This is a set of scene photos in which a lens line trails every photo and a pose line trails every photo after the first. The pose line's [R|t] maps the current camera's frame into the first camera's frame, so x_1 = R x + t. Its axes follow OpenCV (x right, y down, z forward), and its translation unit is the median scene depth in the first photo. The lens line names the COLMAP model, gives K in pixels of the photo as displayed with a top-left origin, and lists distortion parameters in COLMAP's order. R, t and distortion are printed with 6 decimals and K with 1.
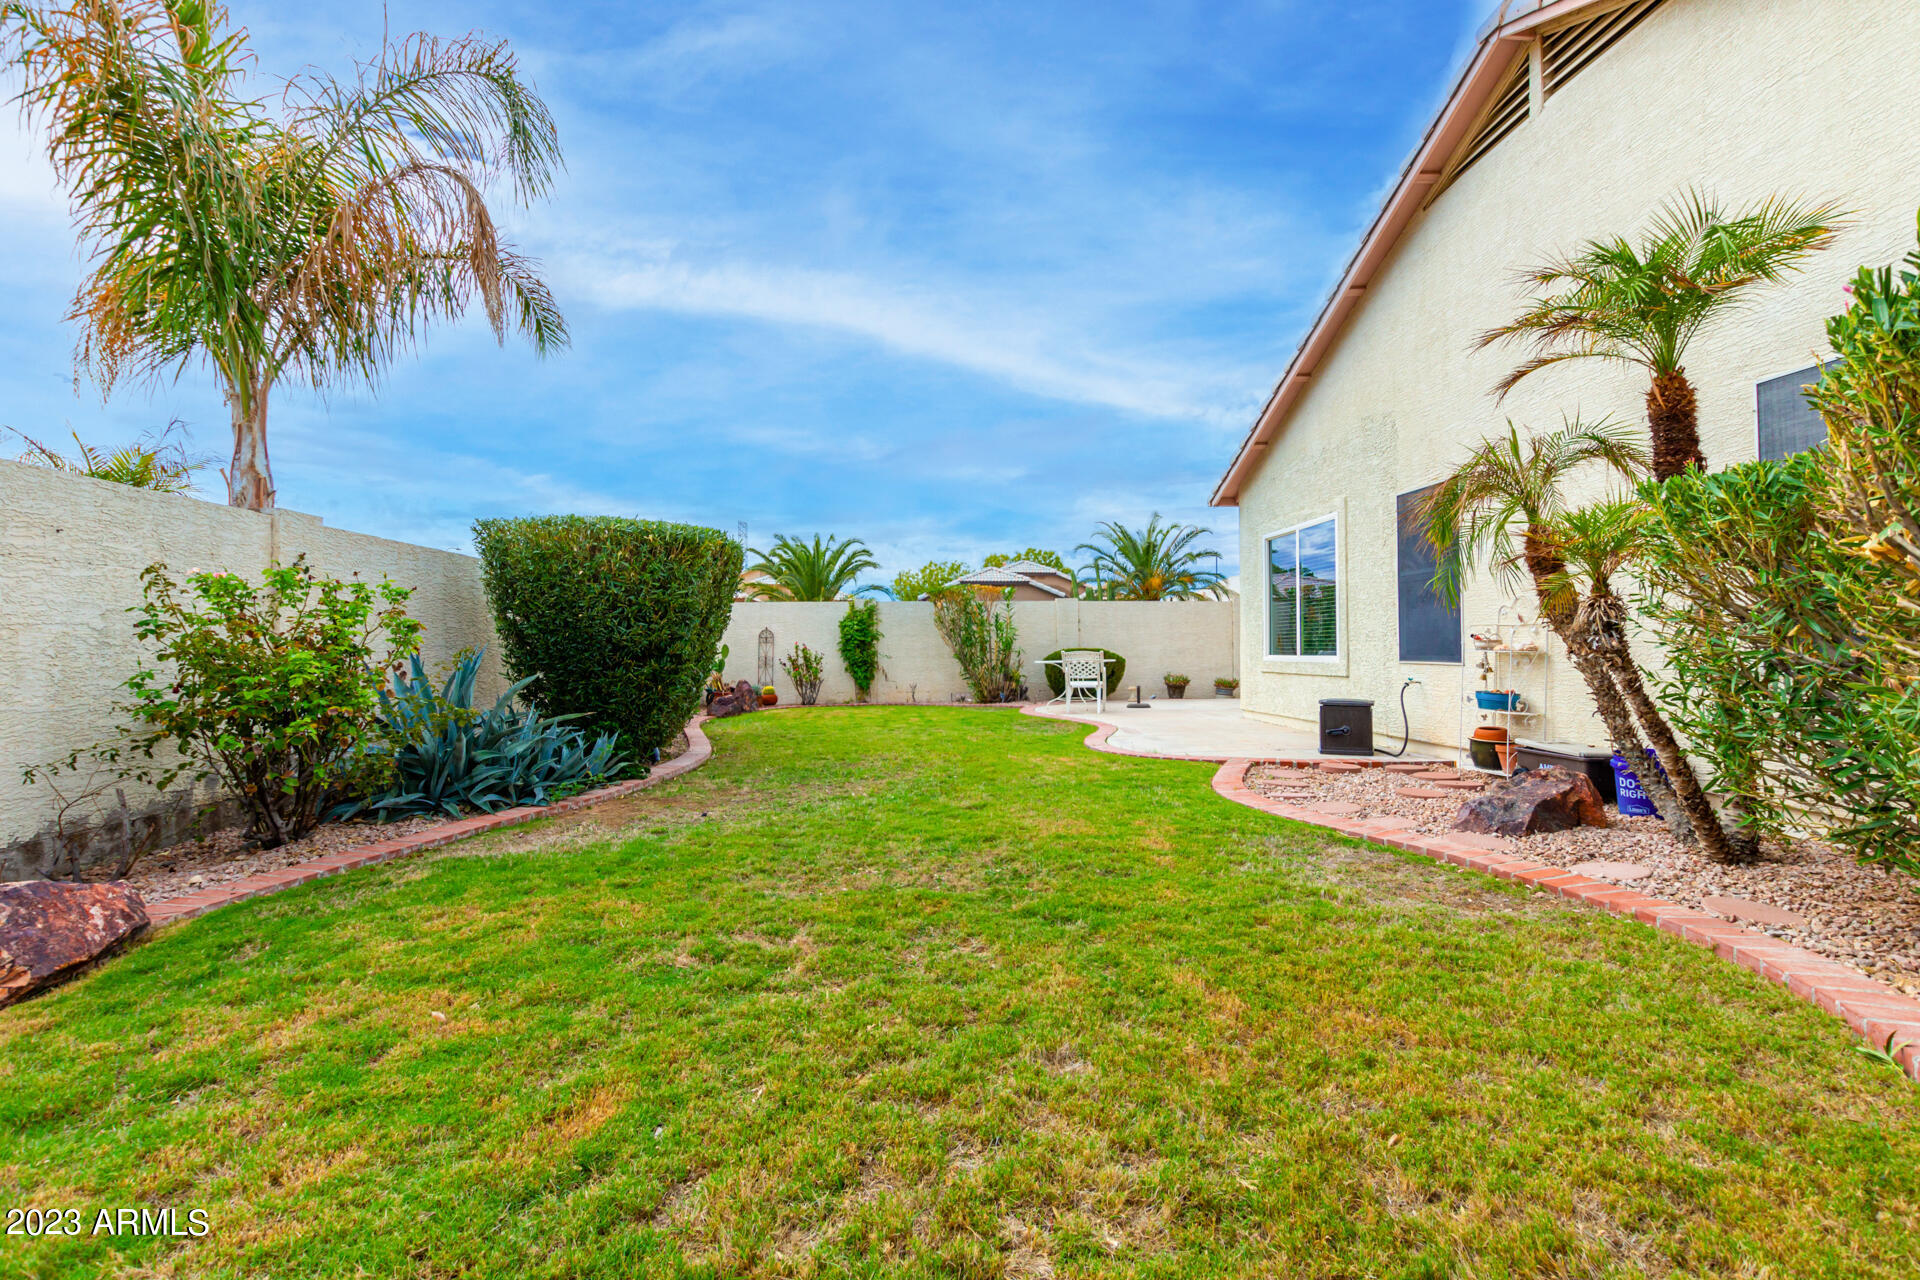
lens RADIAL K [[883.0, 0, 967.0], [0, 883.0, 634.6], [0, 0, 1]] dist [0.008514, -0.003352]
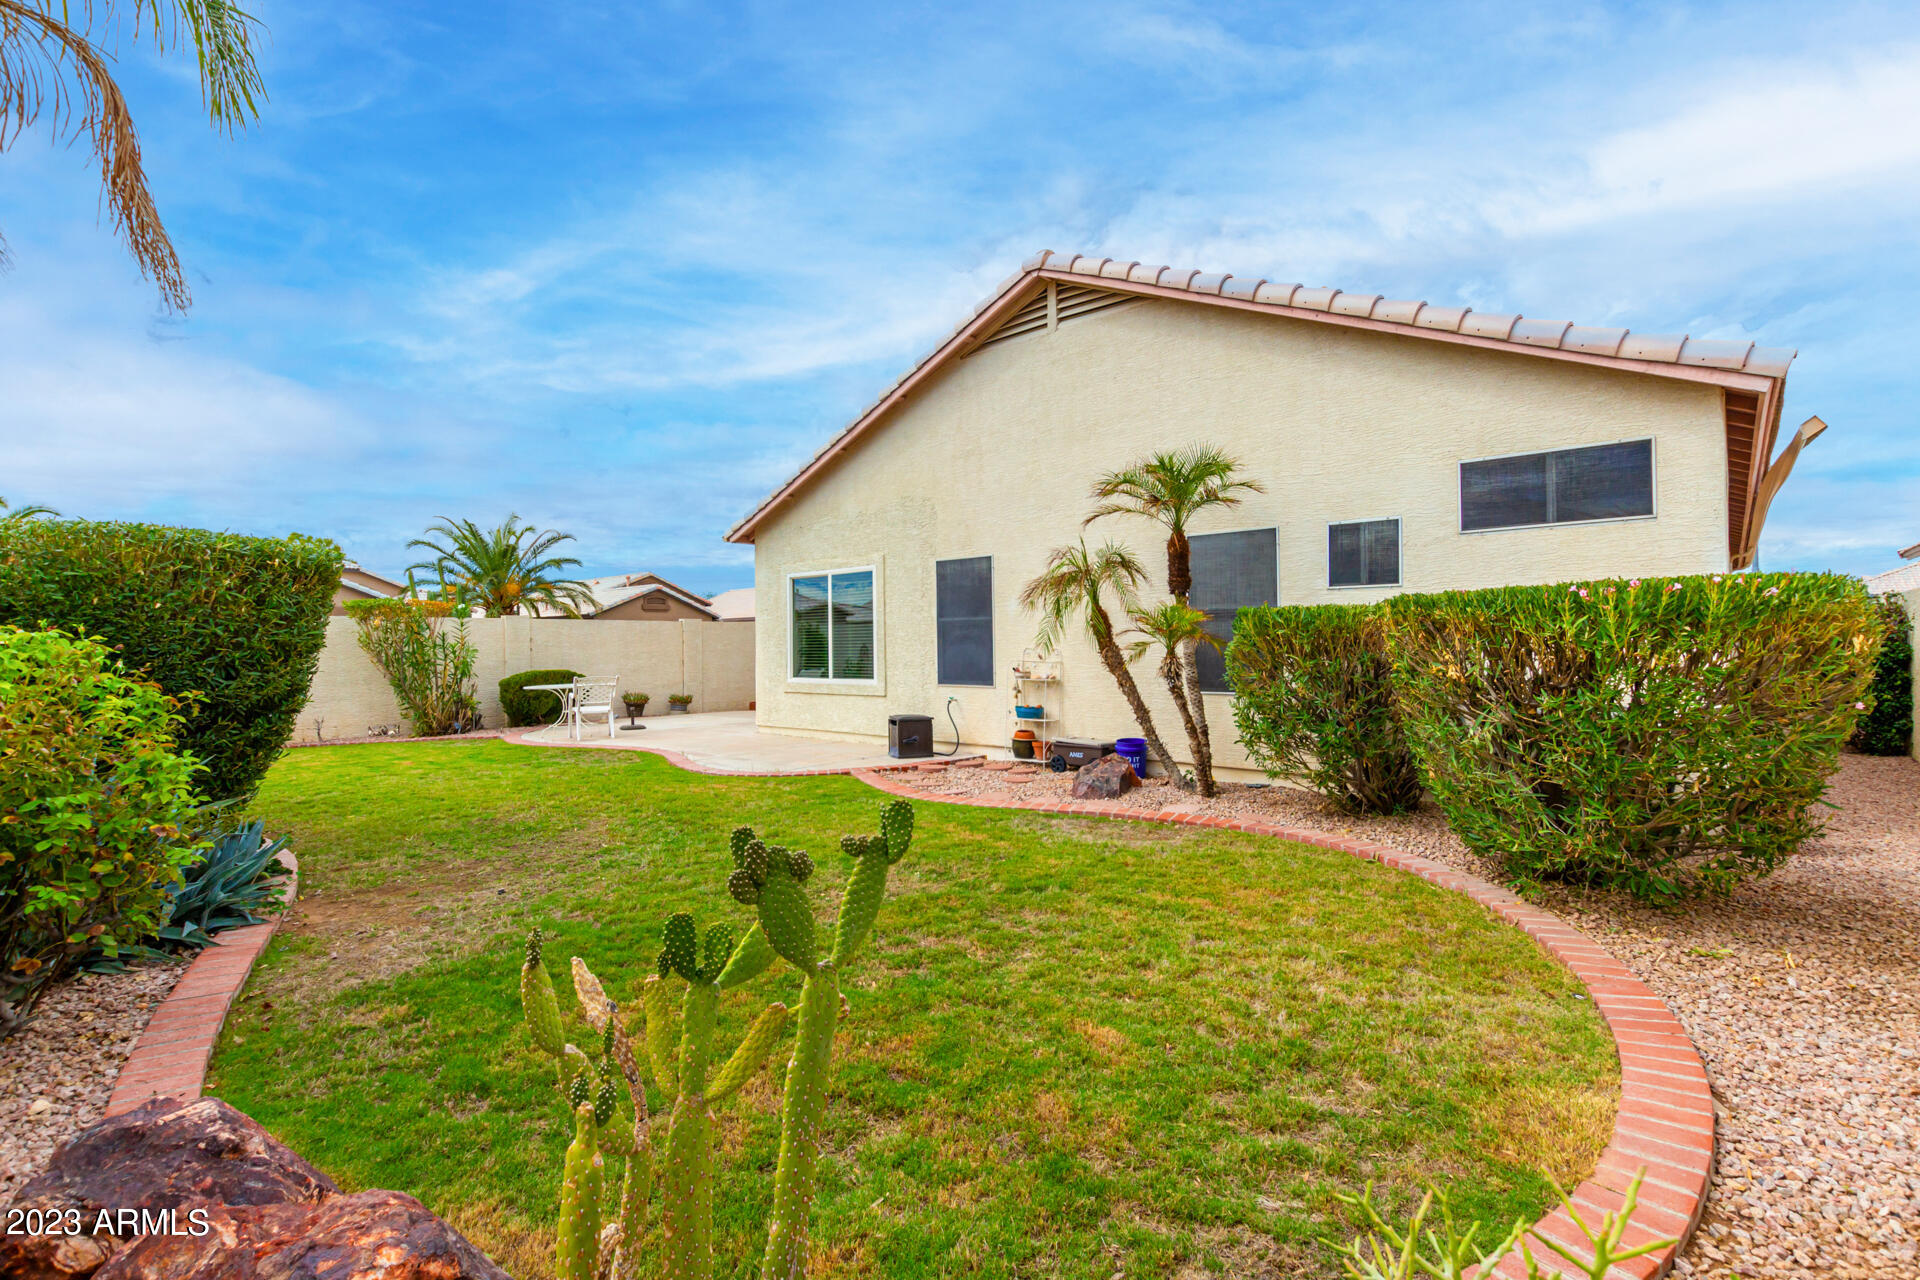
lens RADIAL K [[883.0, 0, 981.9], [0, 883.0, 628.5], [0, 0, 1]] dist [0.008514, -0.003352]
pose [[0.700372, 0.011184, 0.713690, -0.442107], [-0.005211, 0.999931, -0.010556, -0.042804], [-0.713759, 0.003674, 0.700382, 0.010492]]
